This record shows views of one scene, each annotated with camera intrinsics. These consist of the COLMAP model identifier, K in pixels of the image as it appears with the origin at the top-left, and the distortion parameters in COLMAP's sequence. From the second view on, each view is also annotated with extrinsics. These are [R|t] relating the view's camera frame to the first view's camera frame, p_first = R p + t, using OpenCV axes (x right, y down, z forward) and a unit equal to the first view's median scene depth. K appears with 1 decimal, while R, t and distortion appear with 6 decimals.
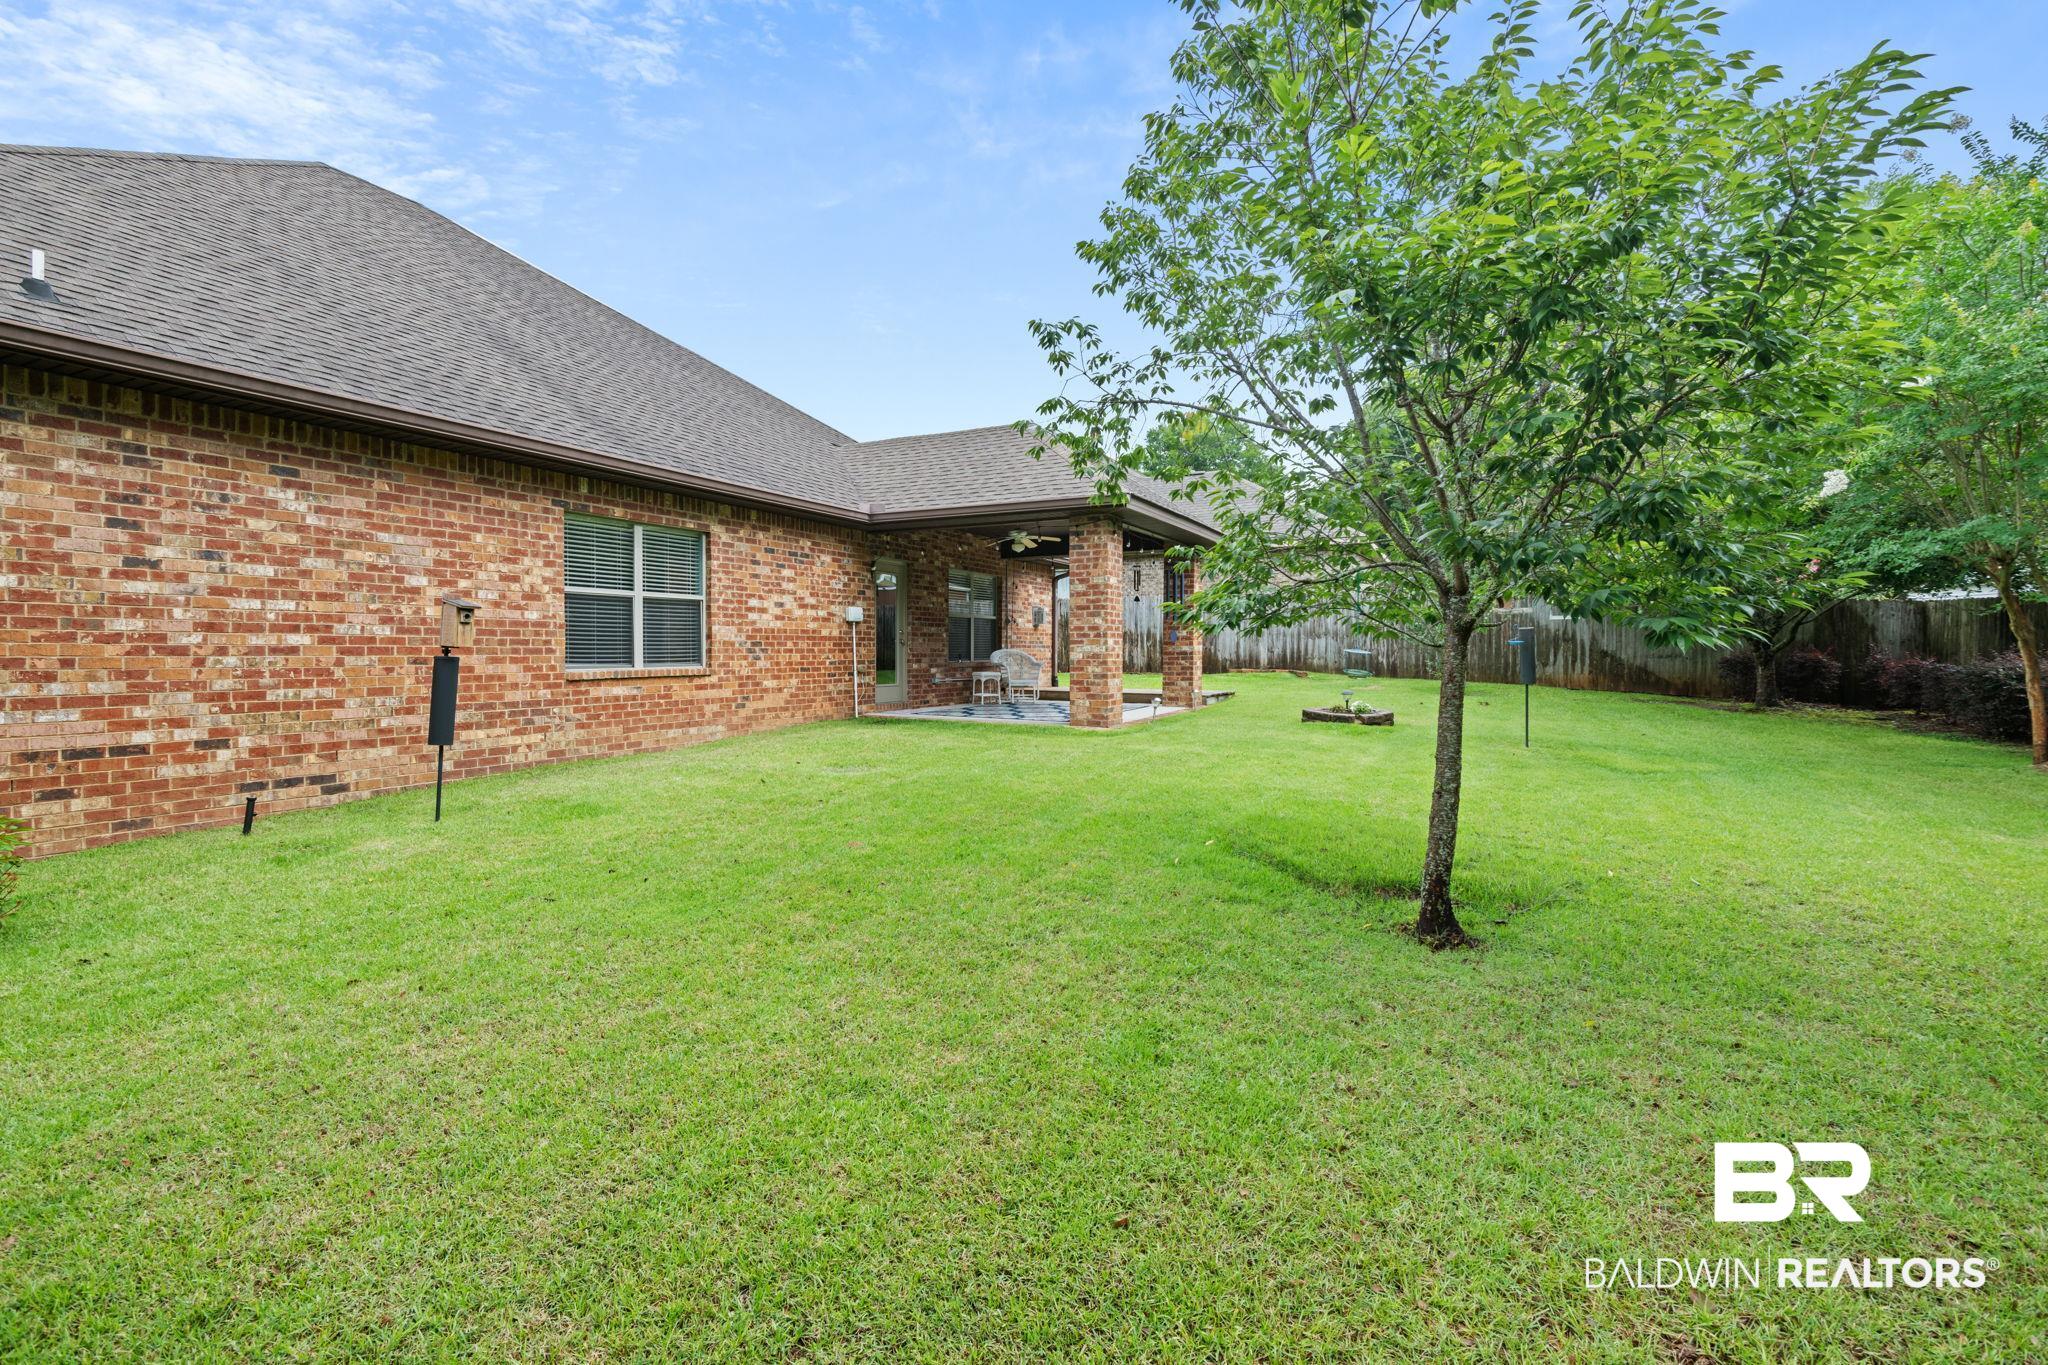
lens RADIAL K [[920.9, 0, 1029.3], [0, 920.9, 666.8], [0, 0, 1]] dist [-0.004522, -0.000396]
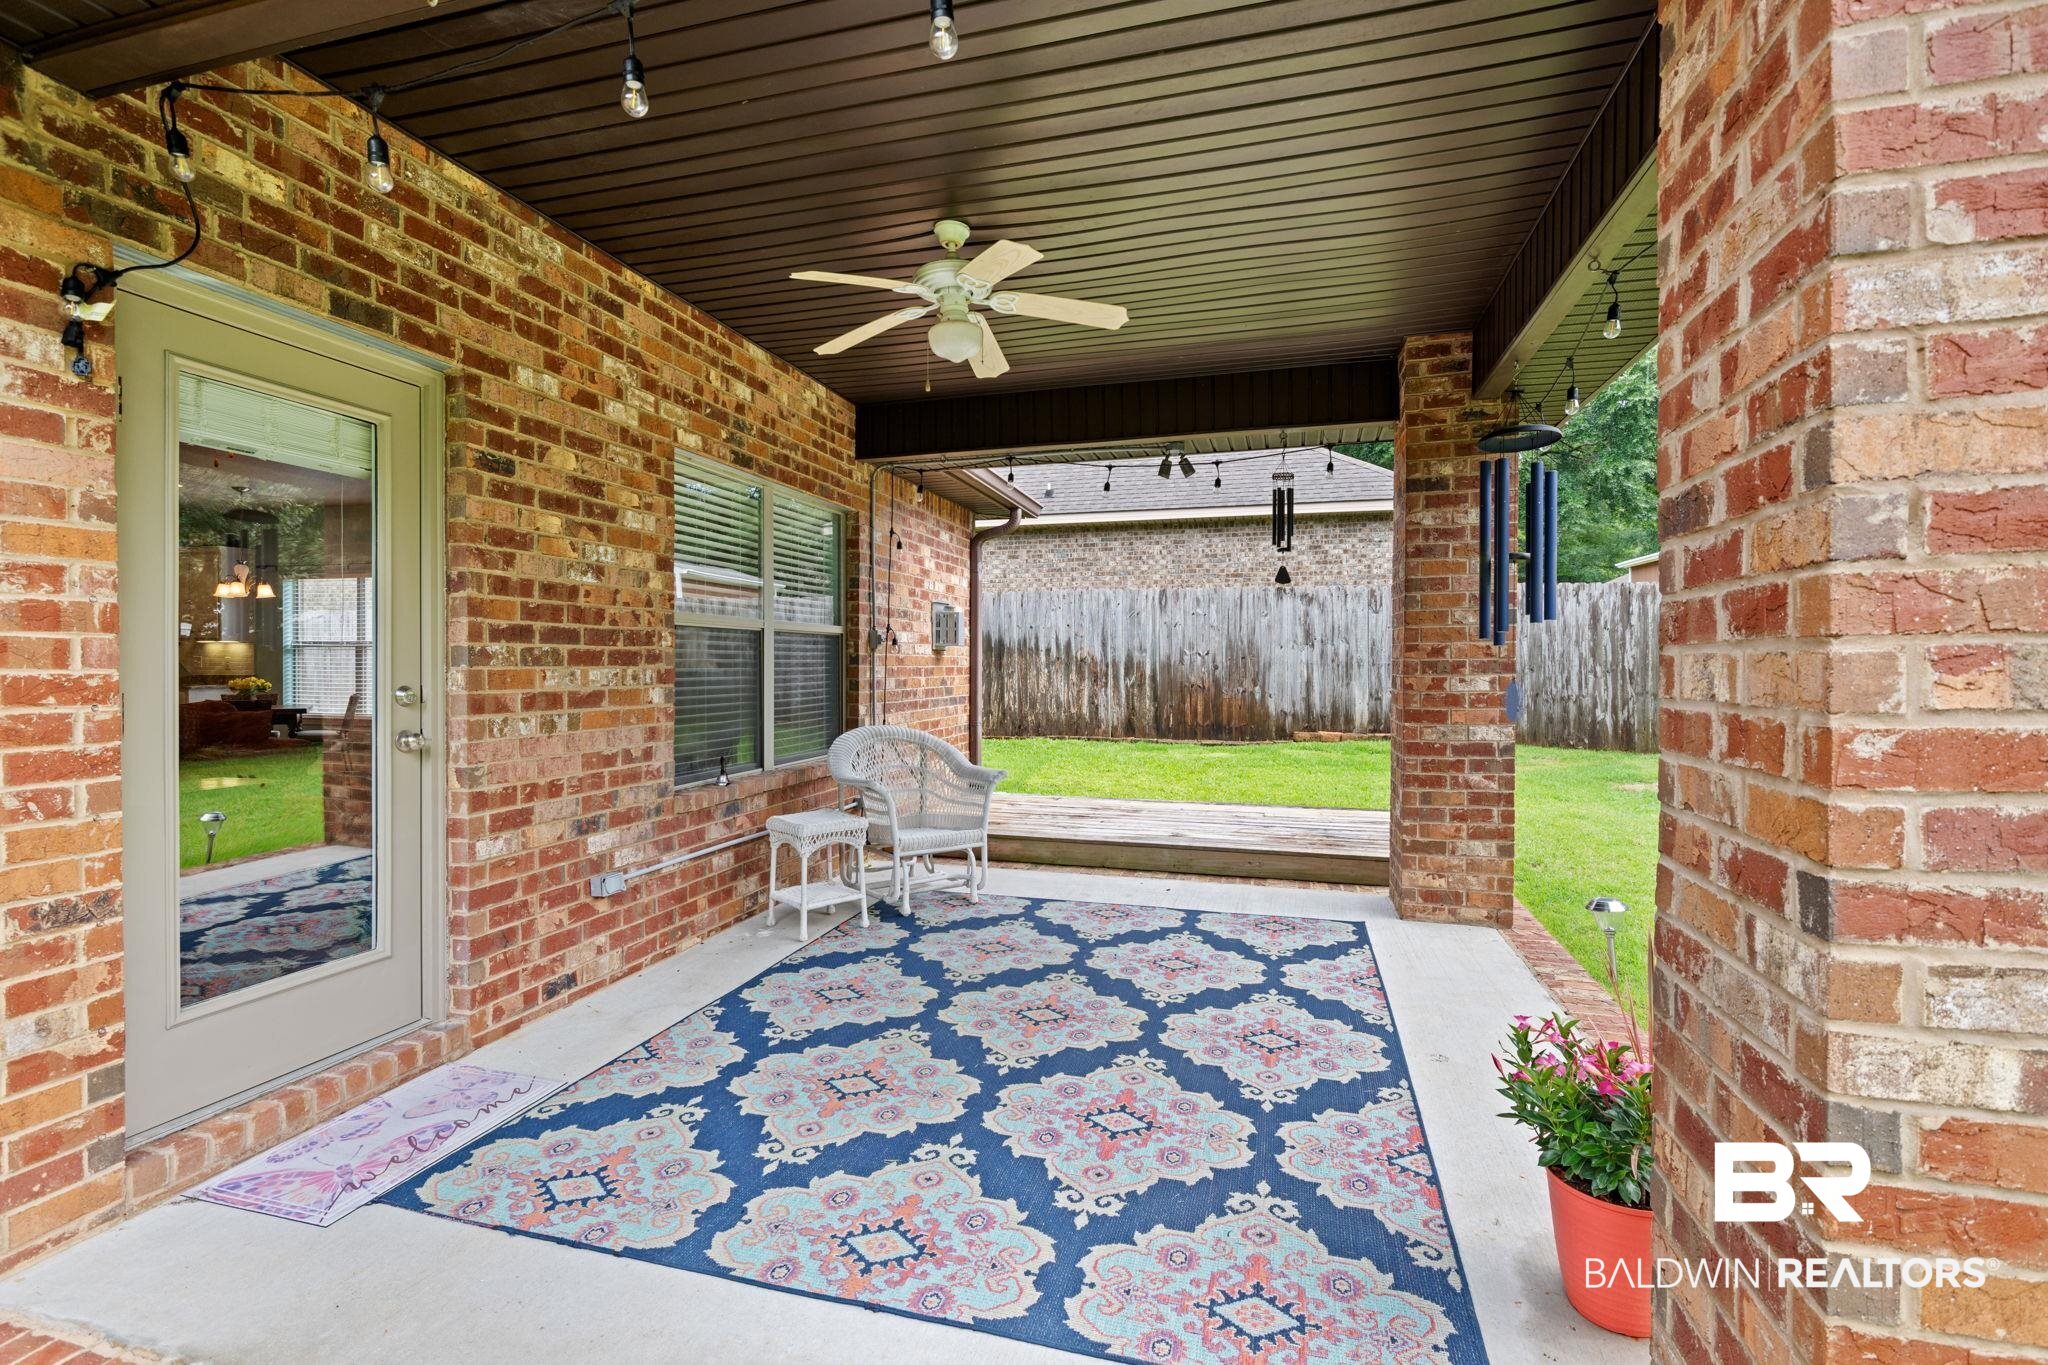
lens RADIAL K [[920.9, 0, 1015.6], [0, 920.9, 673.7], [0, 0, 1]] dist [-0.004522, -0.000396]
pose [[0.983731, -0.004048, 0.179600, -0.080090], [0.005292, 0.999965, -0.006451, -0.080803], [-0.179568, 0.007296, 0.983719, 1.525774]]
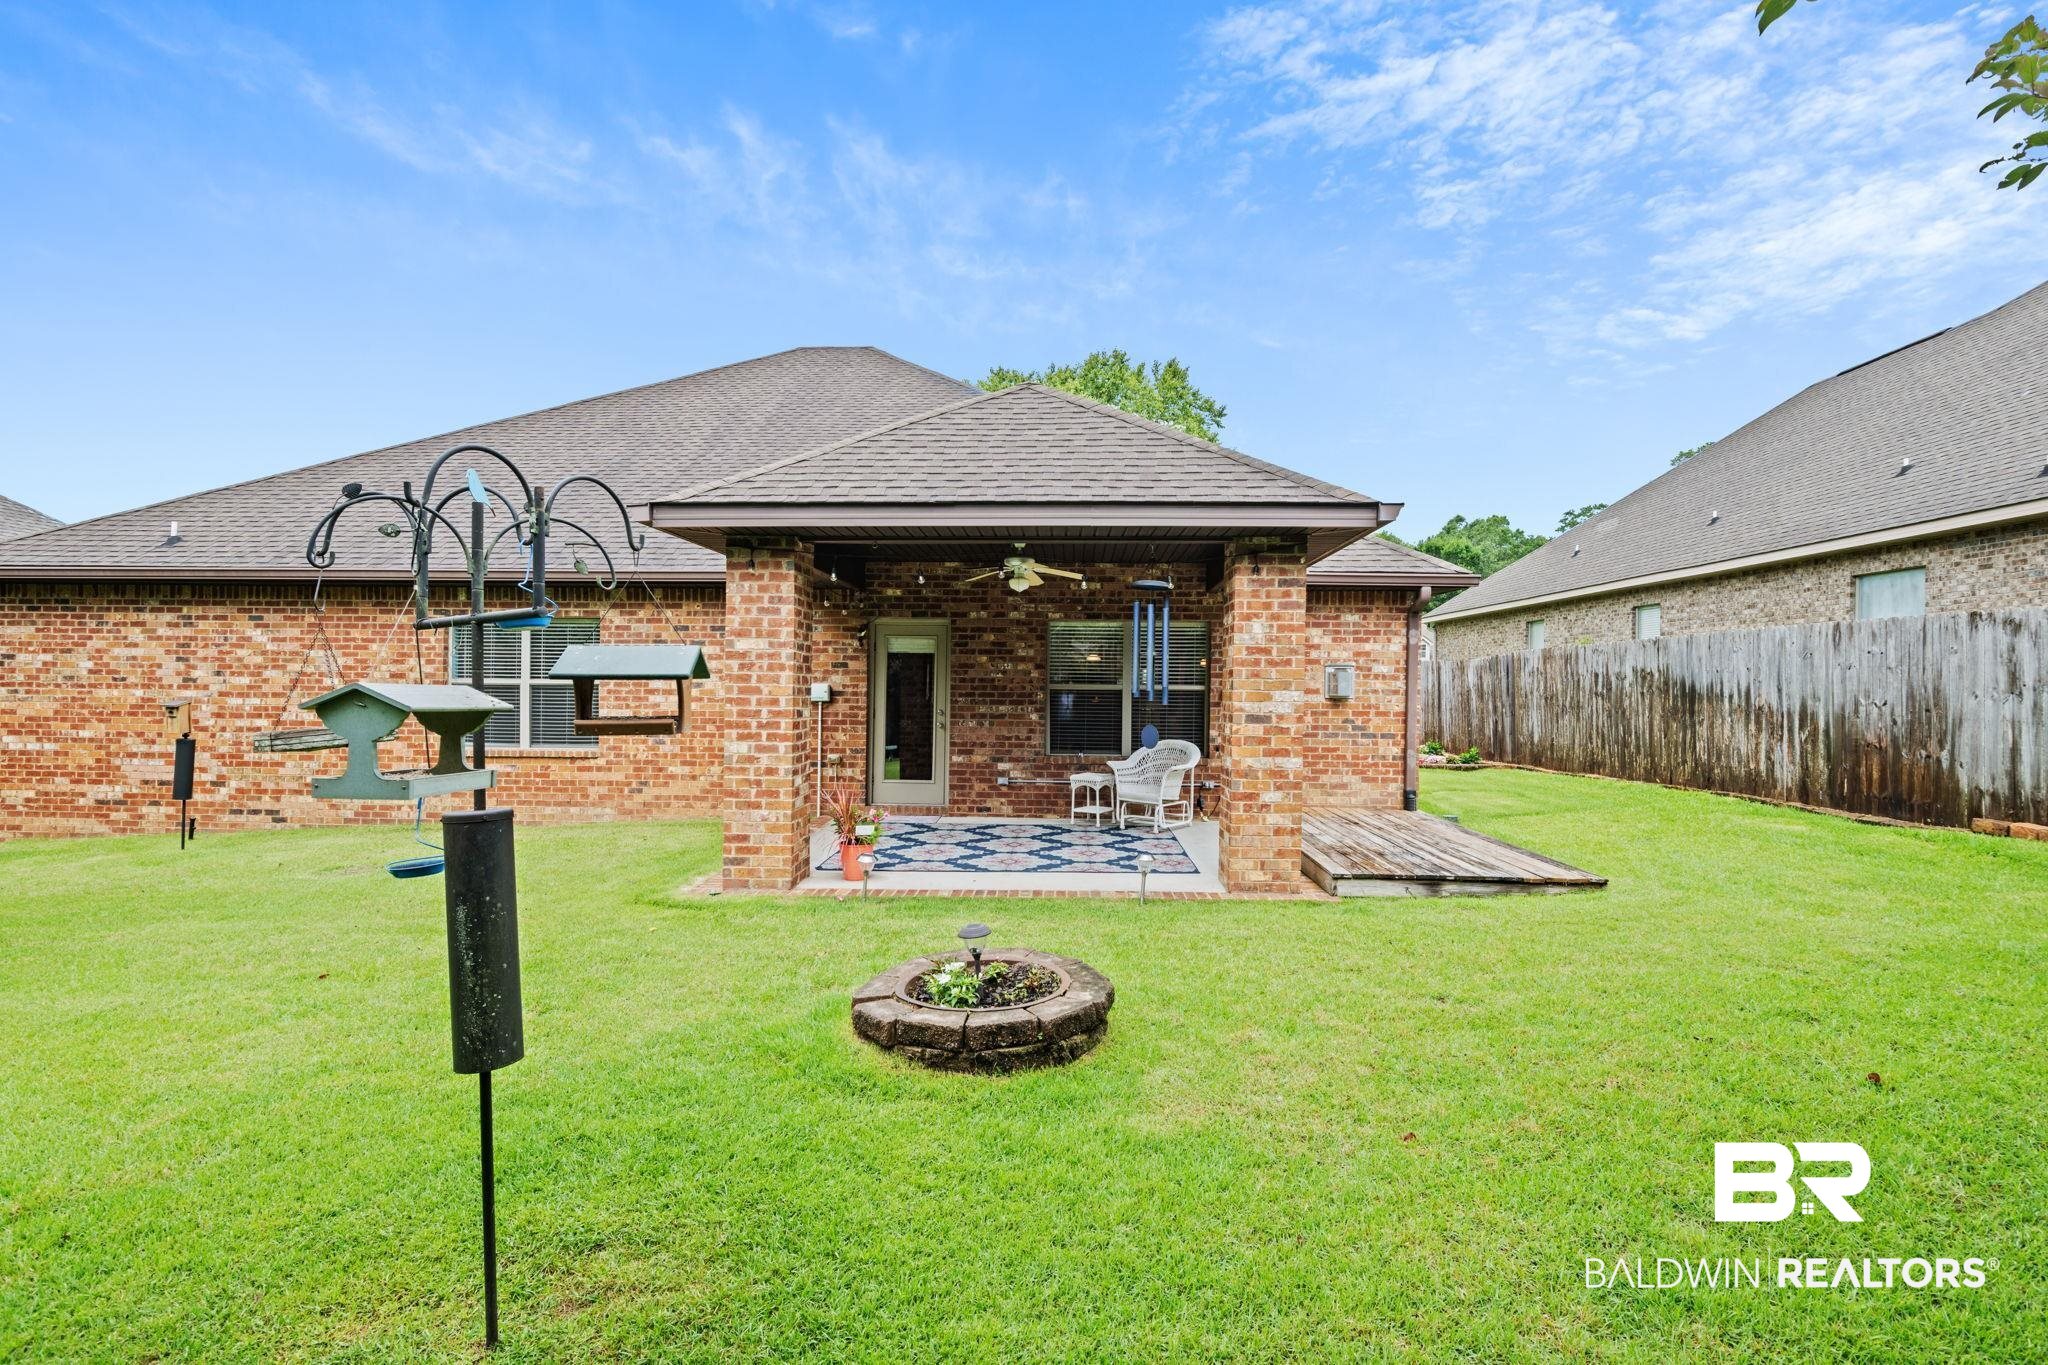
lens RADIAL K [[920.9, 0, 1026.9], [0, 920.9, 690.1], [0, 0, 1]] dist [-0.004522, -0.000396]
pose [[0.406326, 0.003710, -0.913721, 1.145921], [-0.025566, 0.999646, -0.007310, -0.103848], [0.913370, 0.026330, 0.406277, 1.502216]]
